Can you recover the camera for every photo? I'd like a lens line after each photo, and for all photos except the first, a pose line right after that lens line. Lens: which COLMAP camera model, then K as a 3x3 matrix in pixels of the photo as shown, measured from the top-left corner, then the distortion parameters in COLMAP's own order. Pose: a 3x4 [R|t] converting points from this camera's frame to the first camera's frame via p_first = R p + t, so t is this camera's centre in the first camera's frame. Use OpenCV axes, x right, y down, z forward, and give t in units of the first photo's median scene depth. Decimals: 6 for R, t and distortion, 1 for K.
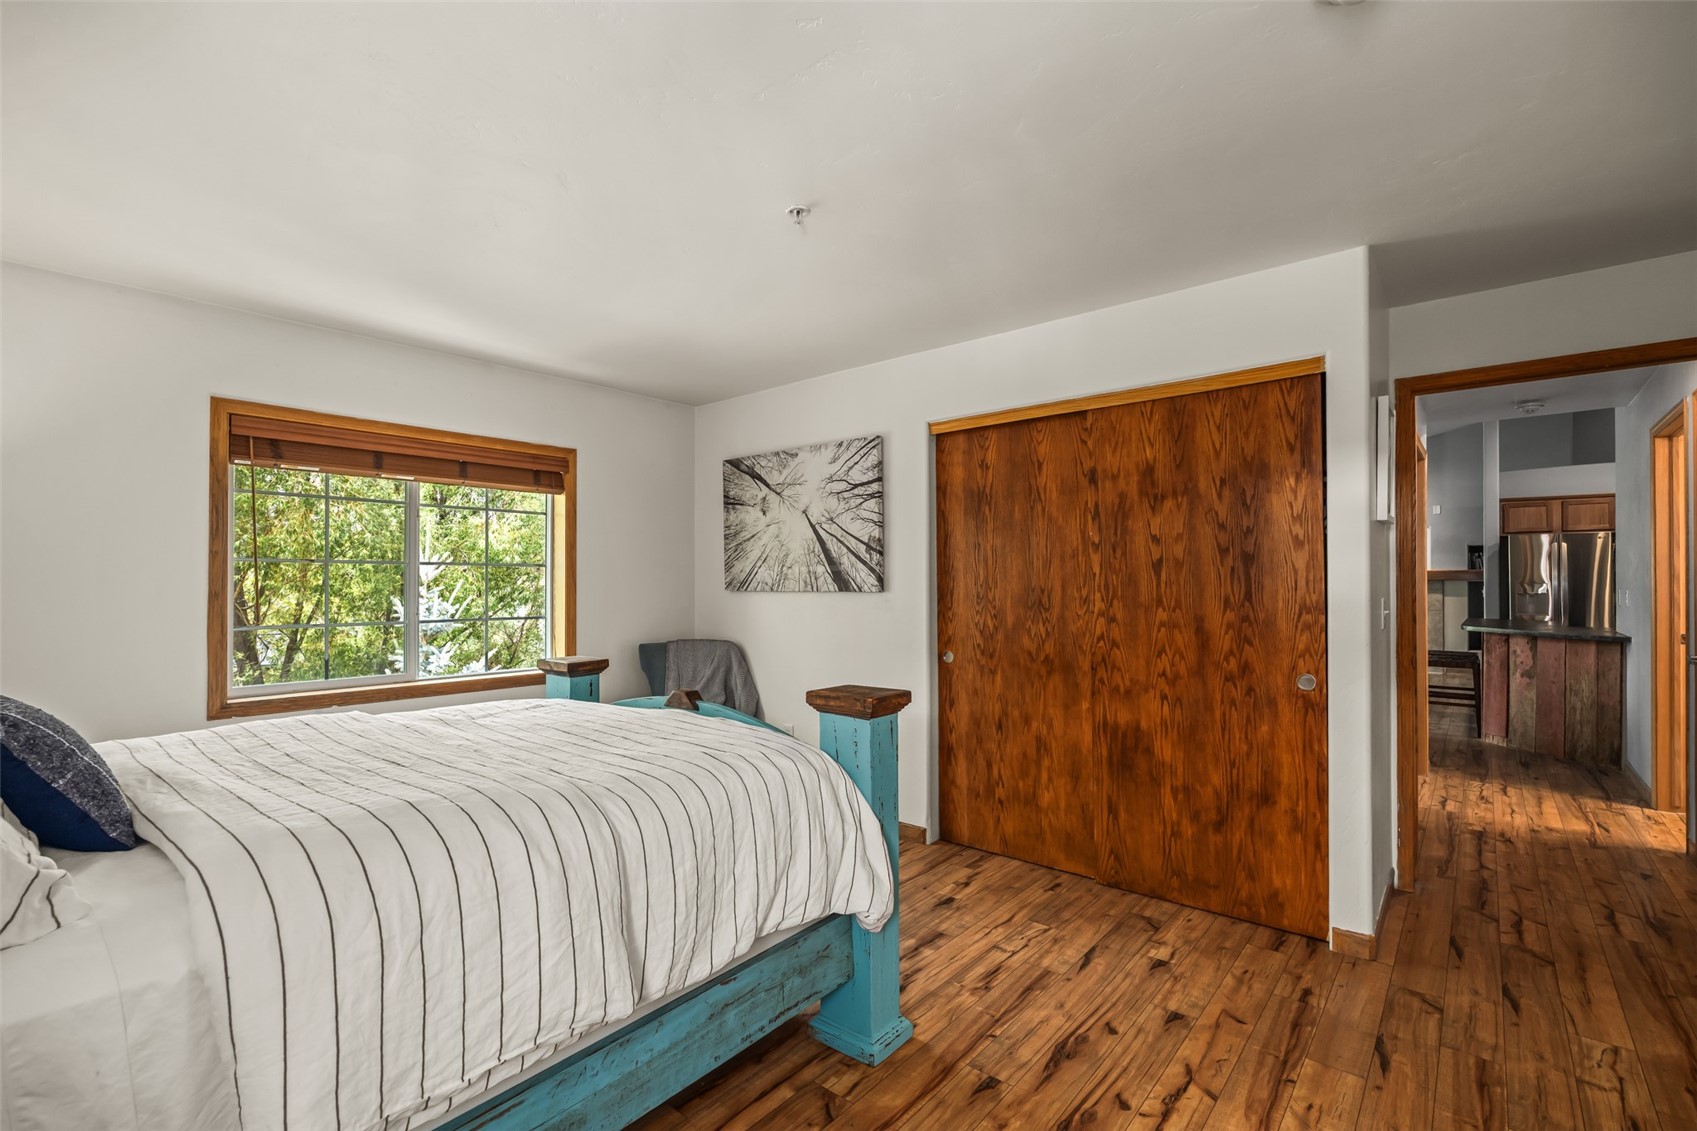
lens RADIAL K [[783.8, 0, 851.3], [0, 783.8, 574.9], [0, 0, 1]] dist [-0.002580, 0.000456]
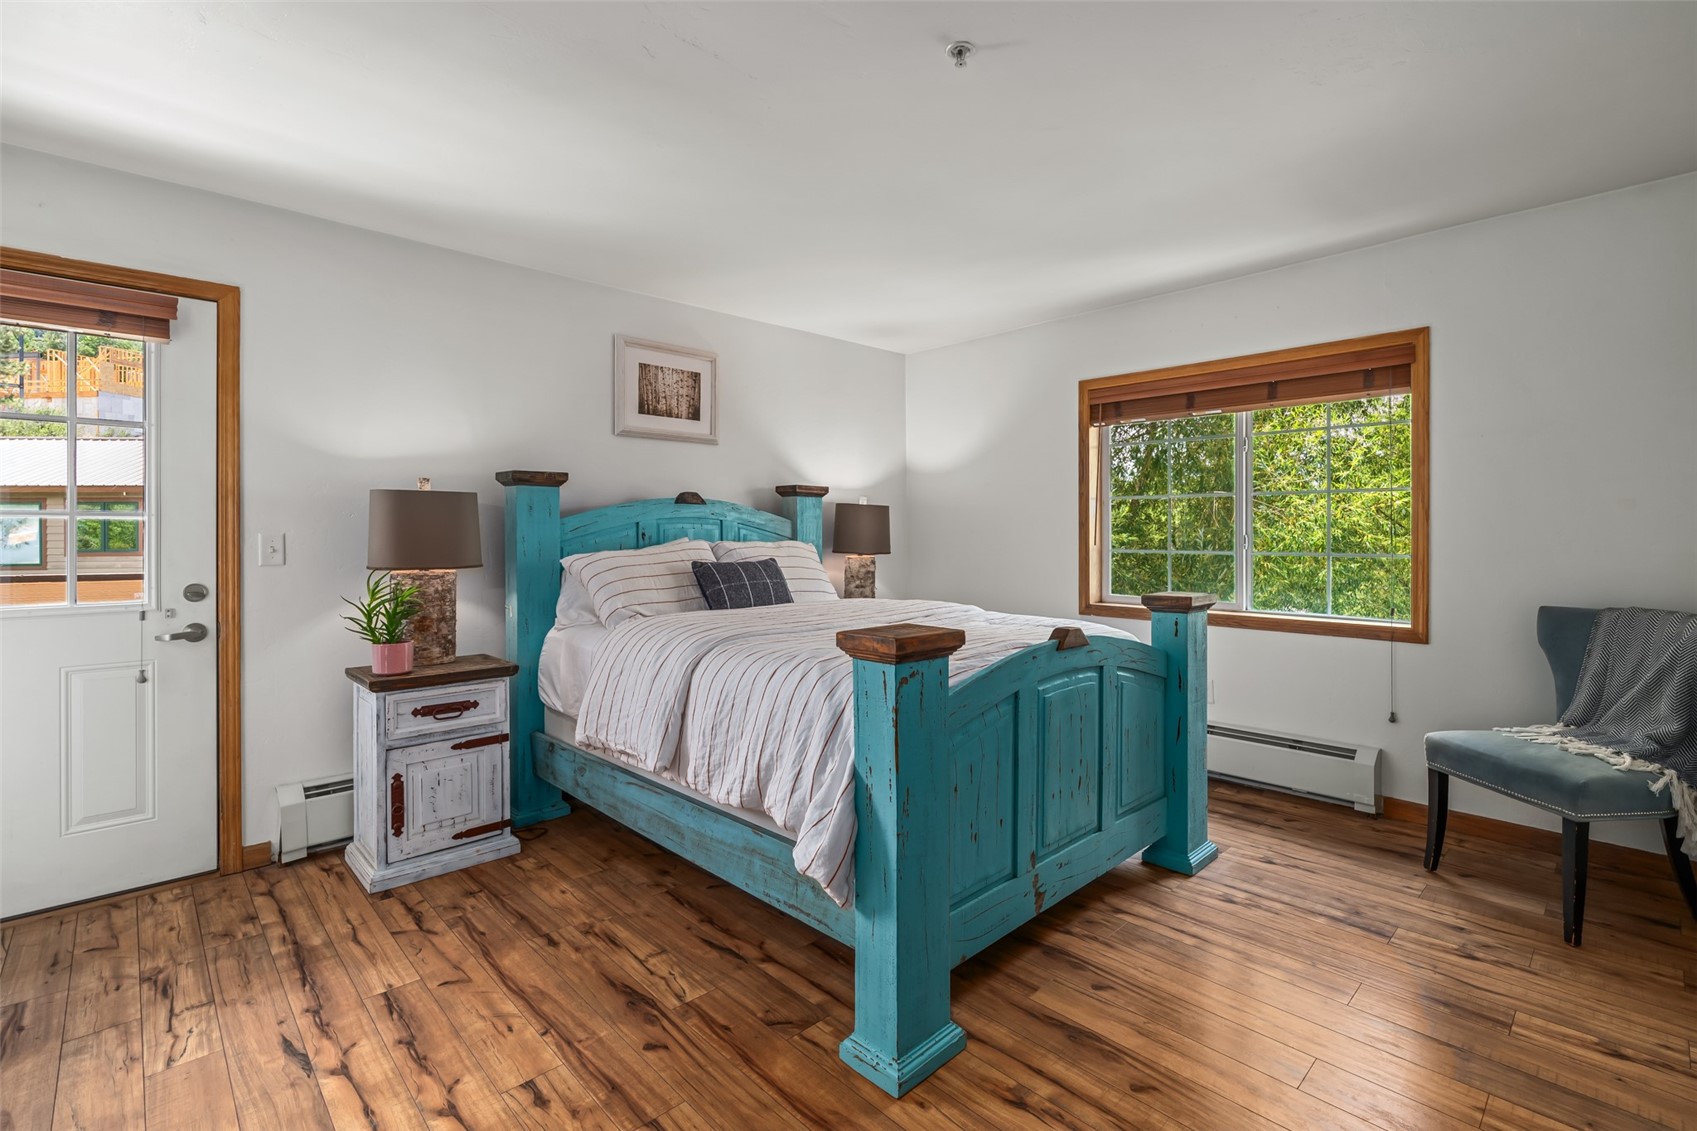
lens RADIAL K [[783.8, 0, 865.8], [0, 783.8, 539.4], [0, 0, 1]] dist [-0.002580, 0.000456]
pose [[-0.121344, 0.010900, -0.992551, 0.608666], [0.008819, 0.999912, 0.009903, 0.035176], [0.992571, -0.007551, -0.121430, 0.792327]]
